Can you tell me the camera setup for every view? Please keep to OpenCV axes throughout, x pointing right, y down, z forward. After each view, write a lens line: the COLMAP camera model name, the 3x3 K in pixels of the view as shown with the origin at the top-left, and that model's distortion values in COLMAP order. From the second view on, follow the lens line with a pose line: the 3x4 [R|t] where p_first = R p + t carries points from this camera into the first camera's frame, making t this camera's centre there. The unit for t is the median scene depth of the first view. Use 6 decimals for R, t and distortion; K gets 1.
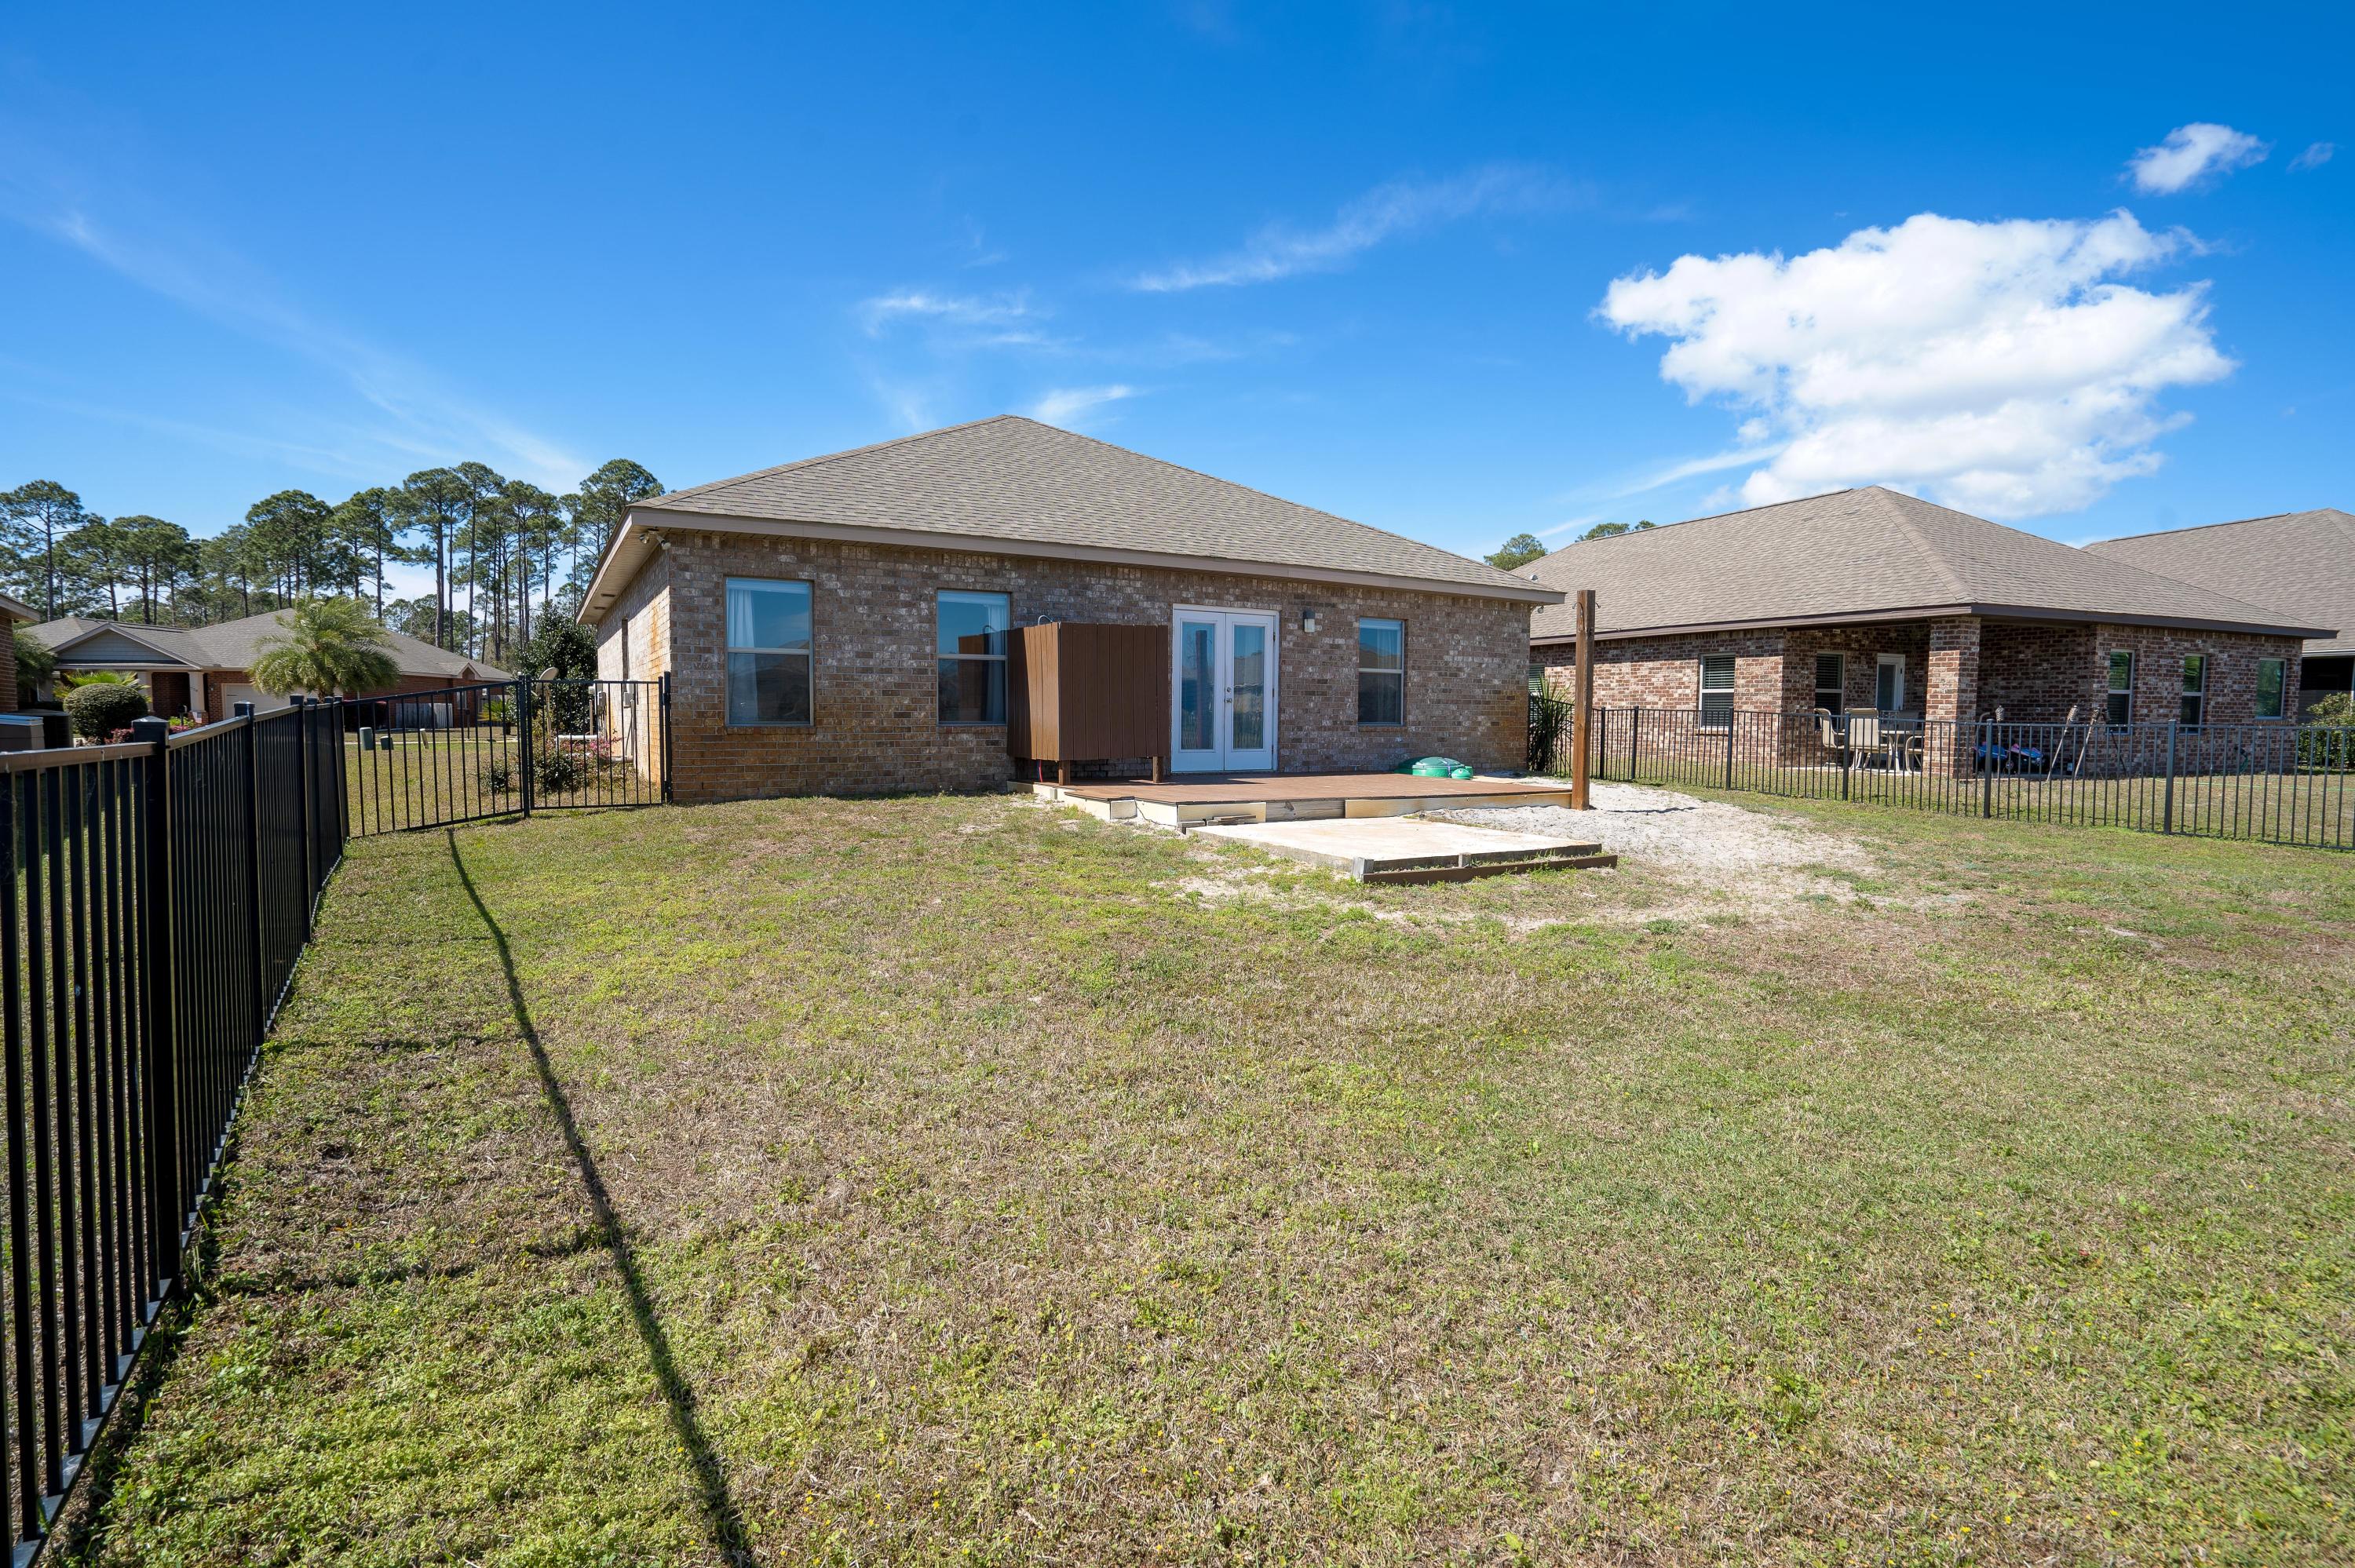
lens RADIAL K [[1115.4, 0, 1176.6], [0, 1115.4, 805.1], [0, 0, 1]] dist [-0.044614, 0.018110]
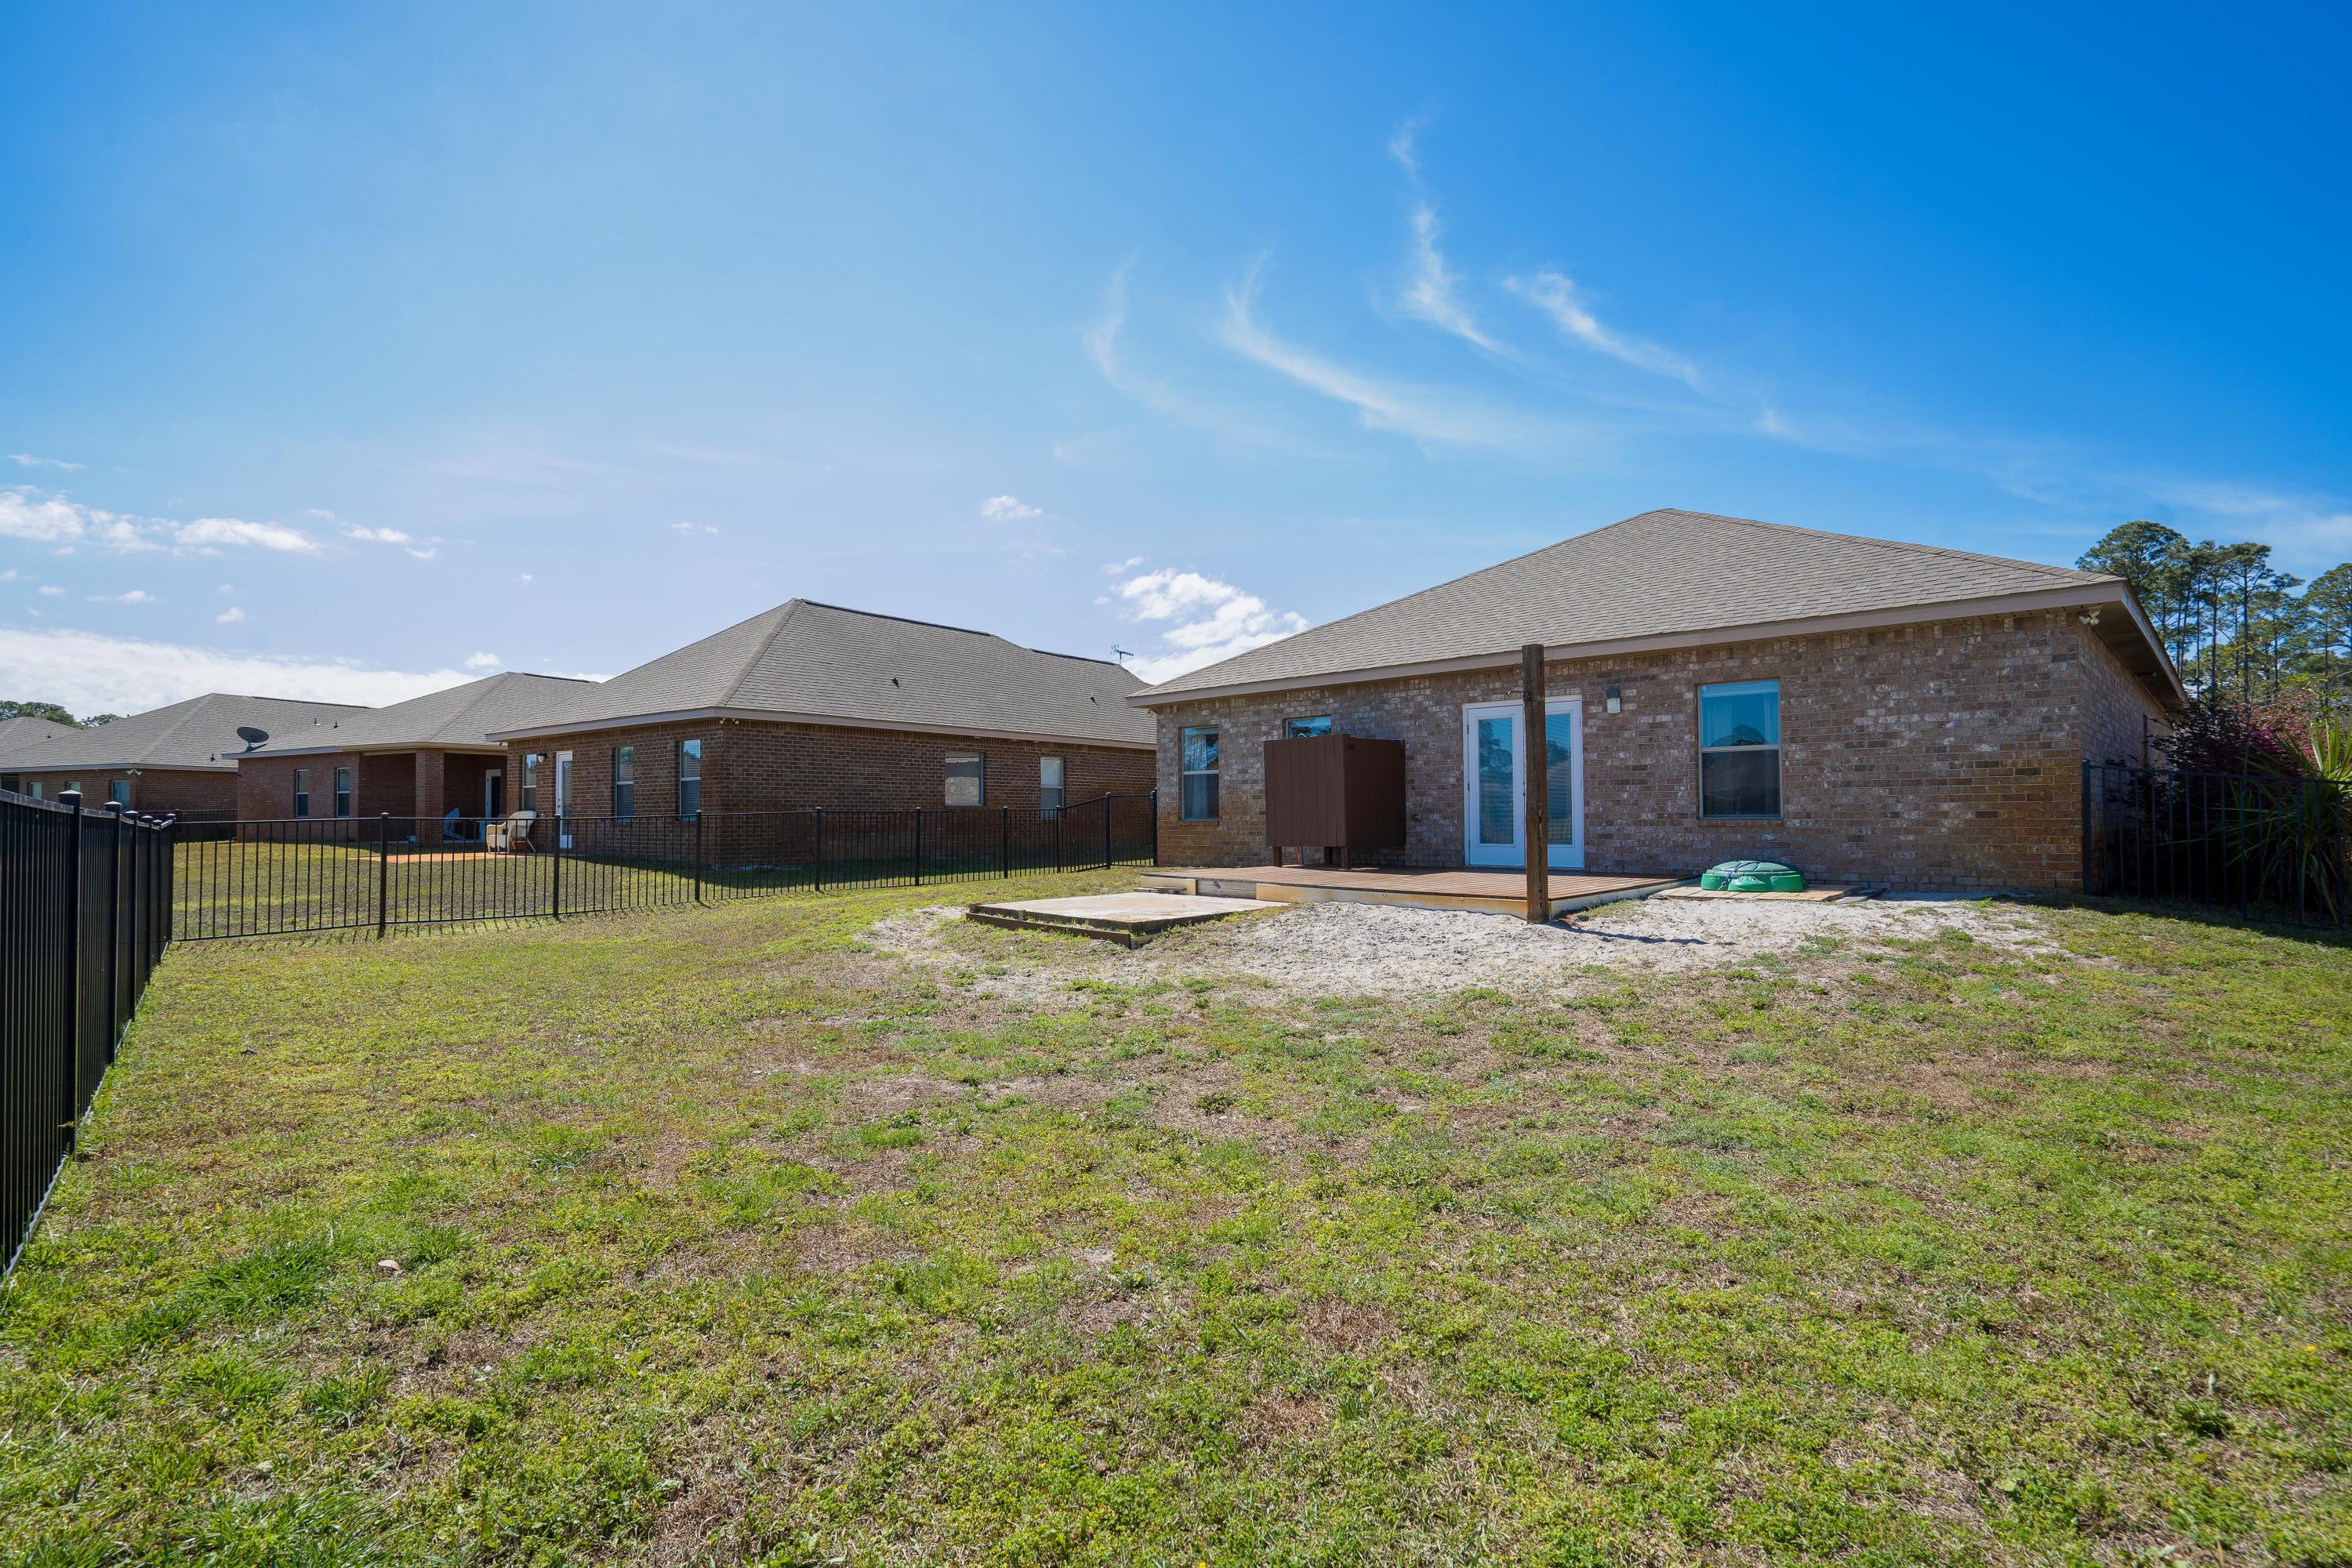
lens RADIAL K [[1114.1, 0, 1154.4], [0, 1114.1, 799.1], [0, 0, 1]] dist [-0.044614, 0.018110]
pose [[0.212205, -0.022347, -0.976970, 0.938552], [-0.071380, 0.996713, -0.038303, -0.029943], [0.974615, 0.077865, 0.209913, 0.493681]]
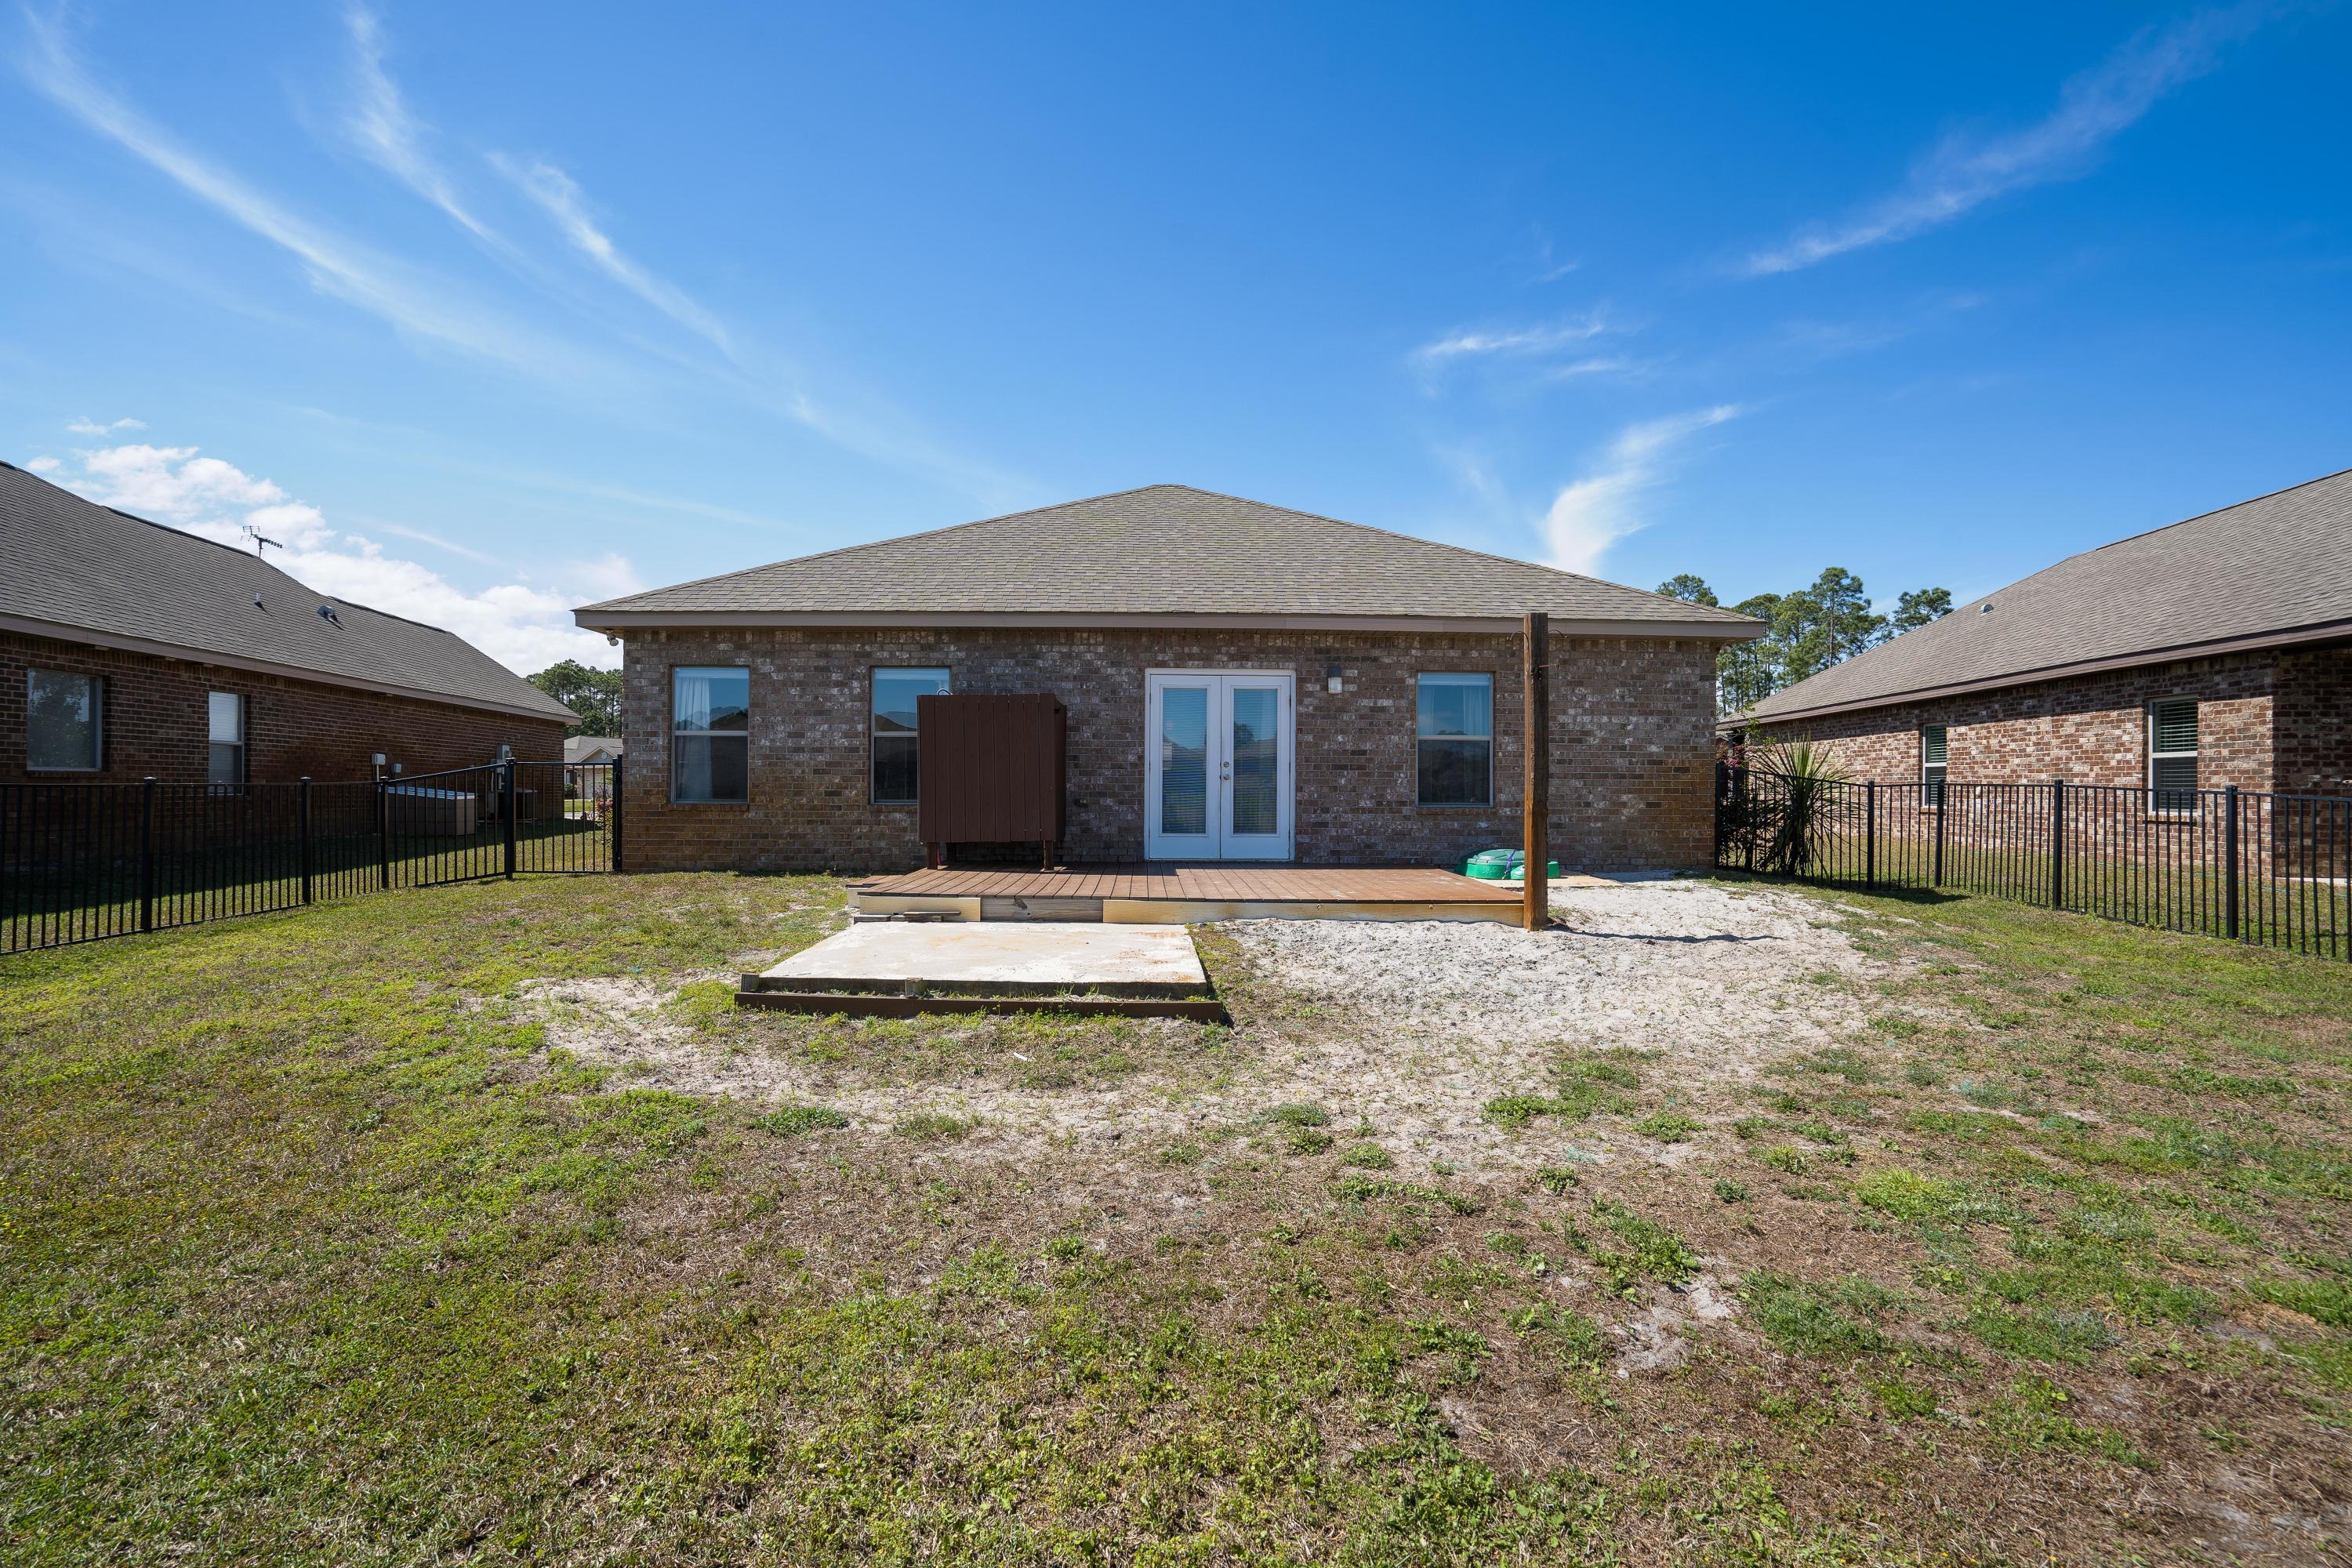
lens RADIAL K [[1114.1, 0, 1182.1], [0, 1114.1, 797.5], [0, 0, 1]] dist [-0.044614, 0.018110]
pose [[0.866695, 0.002329, -0.498832, 0.454214], [-0.040327, 0.997043, -0.065411, -0.021137], [0.497205, 0.076807, 0.864227, 0.250731]]
